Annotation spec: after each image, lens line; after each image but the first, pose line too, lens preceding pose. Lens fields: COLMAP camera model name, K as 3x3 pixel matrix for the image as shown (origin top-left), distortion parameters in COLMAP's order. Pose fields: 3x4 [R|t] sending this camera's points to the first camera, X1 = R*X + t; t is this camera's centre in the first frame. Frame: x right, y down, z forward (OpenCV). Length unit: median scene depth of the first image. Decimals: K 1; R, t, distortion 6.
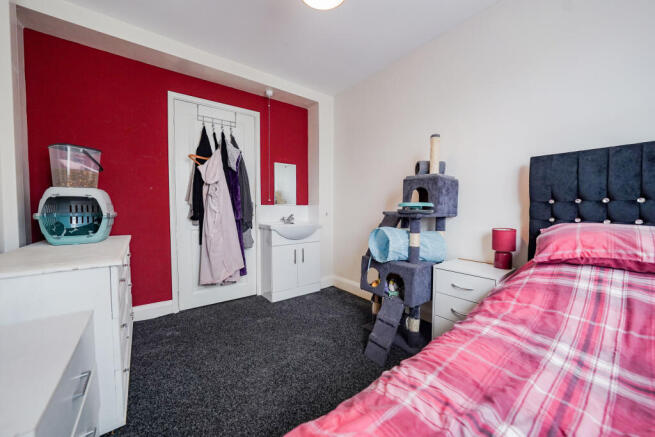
lens RADIAL K [[230.2, 0, 323.5], [0, 230.2, 216.3], [0, 0, 1]] dist [-0.013965, 0.000829]
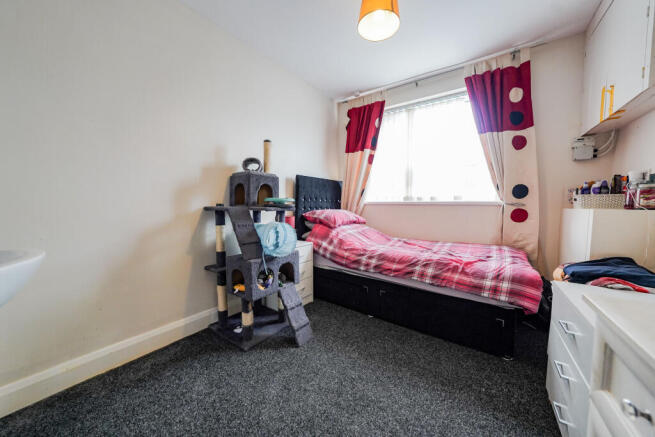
lens RADIAL K [[230.2, 0, 323.6], [0, 230.2, 217.1], [0, 0, 1]] dist [-0.013965, 0.000829]
pose [[-0.271468, -0.052192, 0.961031, -0.752770], [0.028201, 0.997668, 0.062148, -0.031475], [-0.962034, 0.043973, -0.269363, 1.071997]]
